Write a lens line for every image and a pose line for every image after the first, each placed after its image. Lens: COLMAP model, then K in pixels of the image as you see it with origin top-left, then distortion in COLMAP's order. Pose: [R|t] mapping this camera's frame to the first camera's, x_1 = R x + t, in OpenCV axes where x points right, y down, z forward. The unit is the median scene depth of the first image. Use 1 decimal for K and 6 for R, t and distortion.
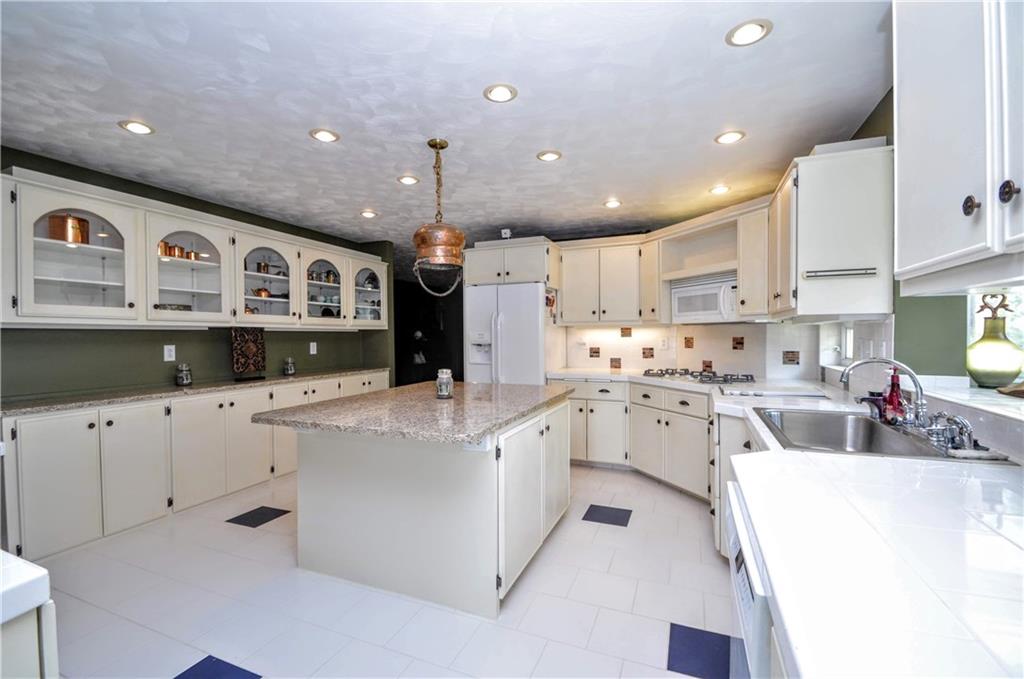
lens RADIAL K [[442.8, 0, 512.6], [0, 442.8, 336.3], [0, 0, 1]] dist [-0.002613, -0.004108]
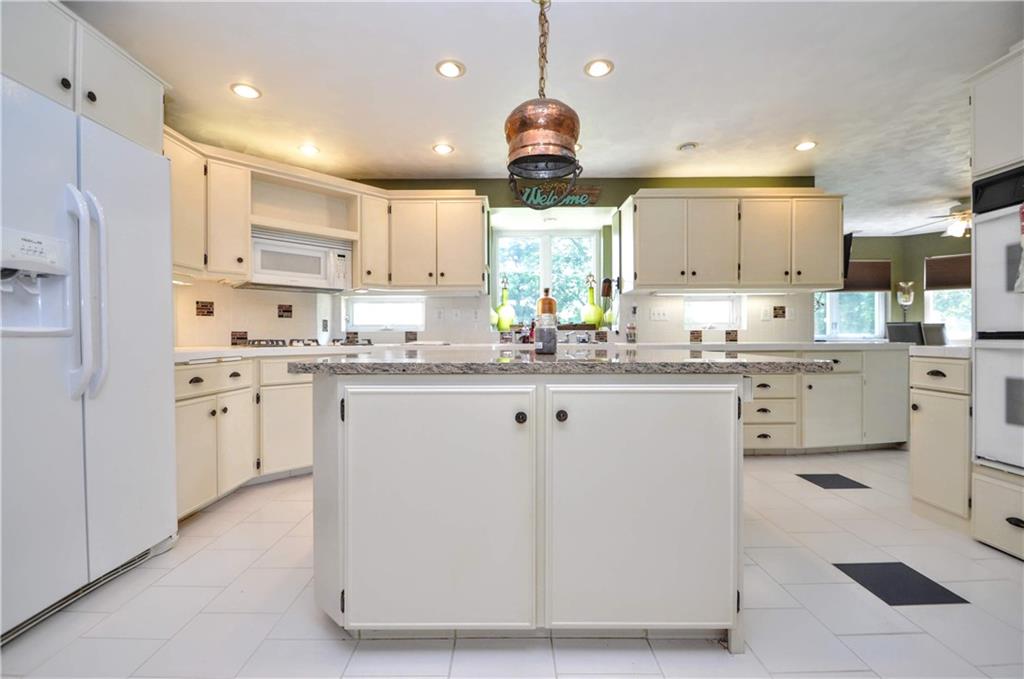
lens RADIAL K [[442.8, 0, 508.3], [0, 442.8, 341.6], [0, 0, 1]] dist [-0.002613, -0.004108]
pose [[-0.383329, -0.003706, 0.923604, -0.521551], [0.011351, 0.999898, 0.008724, 0.074010], [-0.923542, 0.013828, -0.383248, 0.868149]]
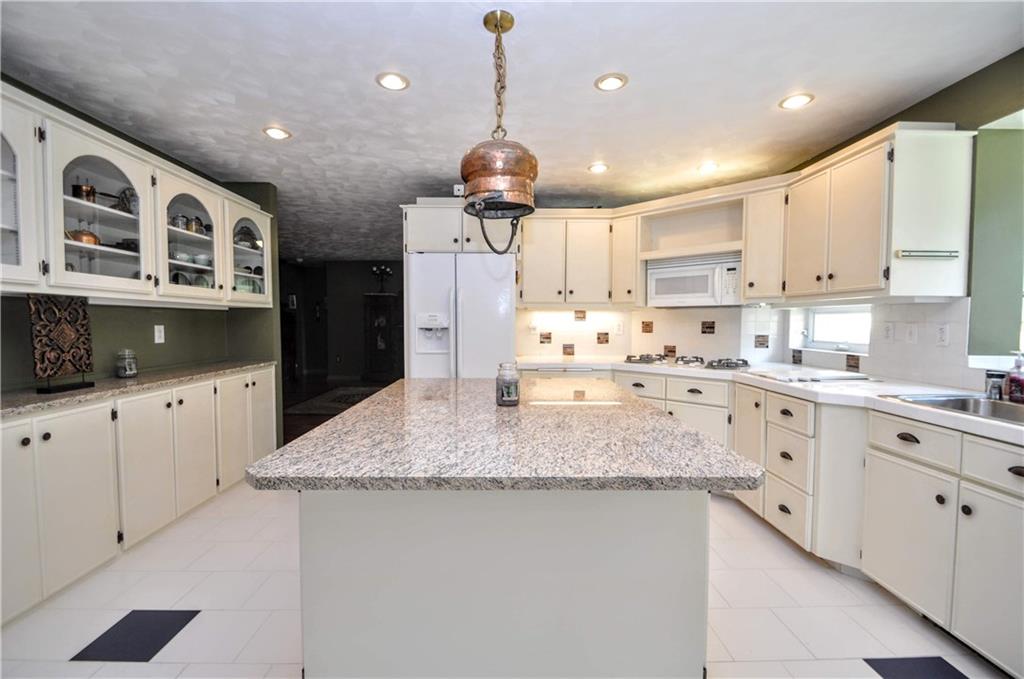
lens RADIAL K [[442.8, 0, 509.0], [0, 442.8, 337.7], [0, 0, 1]] dist [-0.002613, -0.004108]
pose [[0.921175, -0.005831, 0.389105, -0.271645], [-0.006796, 0.999494, 0.031069, 0.010131], [-0.389089, -0.031264, 0.920669, 0.243604]]
